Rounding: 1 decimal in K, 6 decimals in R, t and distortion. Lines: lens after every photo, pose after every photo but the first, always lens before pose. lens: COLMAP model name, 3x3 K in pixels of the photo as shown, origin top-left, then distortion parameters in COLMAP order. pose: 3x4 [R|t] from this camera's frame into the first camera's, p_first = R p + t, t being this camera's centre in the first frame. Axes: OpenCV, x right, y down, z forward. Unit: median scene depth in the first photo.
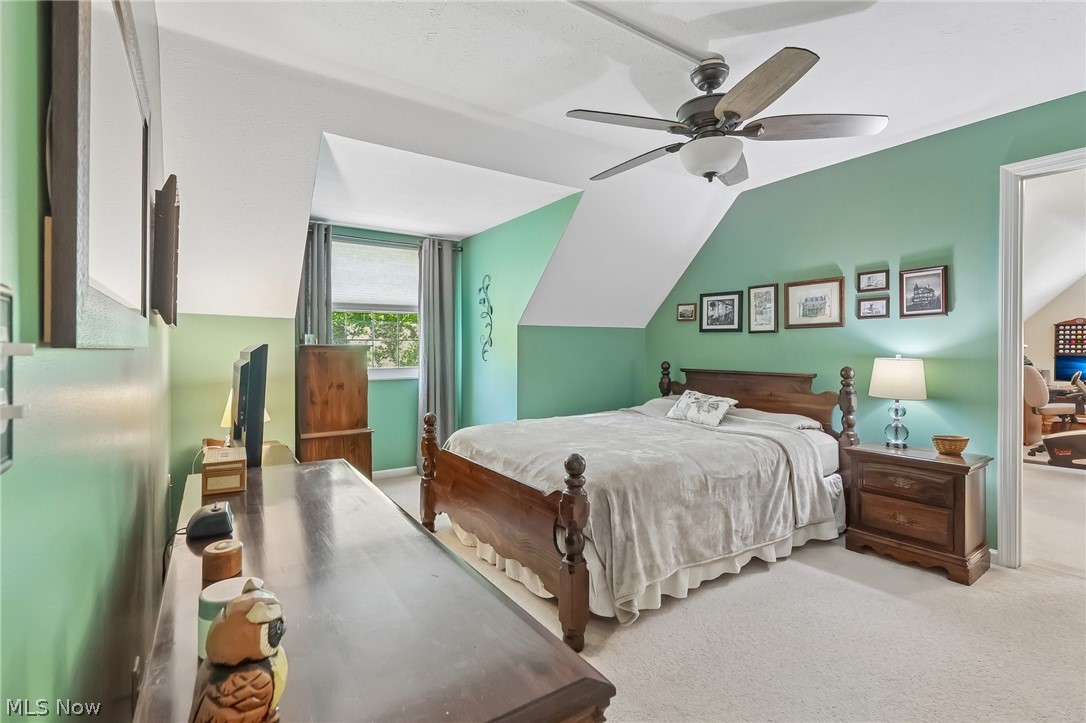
lens RADIAL K [[504.0, 0, 543.0], [0, 504.0, 352.9], [0, 0, 1]] dist [-0.004139, 0.001306]
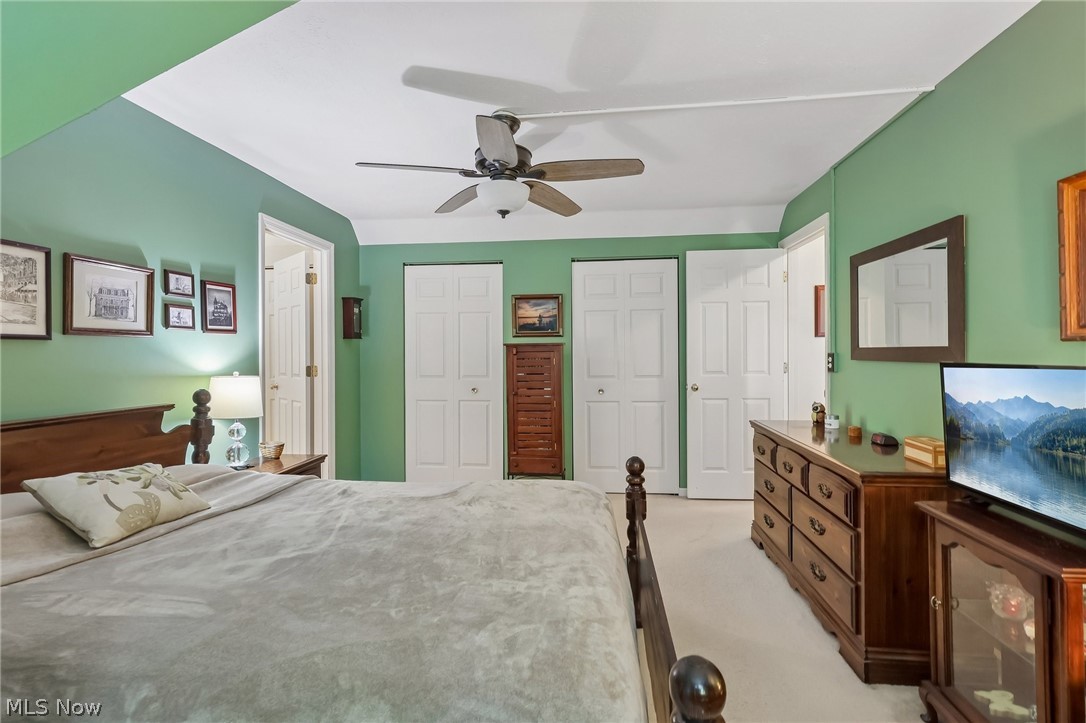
lens RADIAL K [[504.0, 0, 542.5], [0, 504.0, 353.5], [0, 0, 1]] dist [-0.004139, 0.001306]
pose [[-0.750029, 0.003177, 0.661398, -0.323528], [0.007188, 0.999969, 0.003348, -0.027946], [-0.661366, 0.007265, -0.750028, 1.209893]]
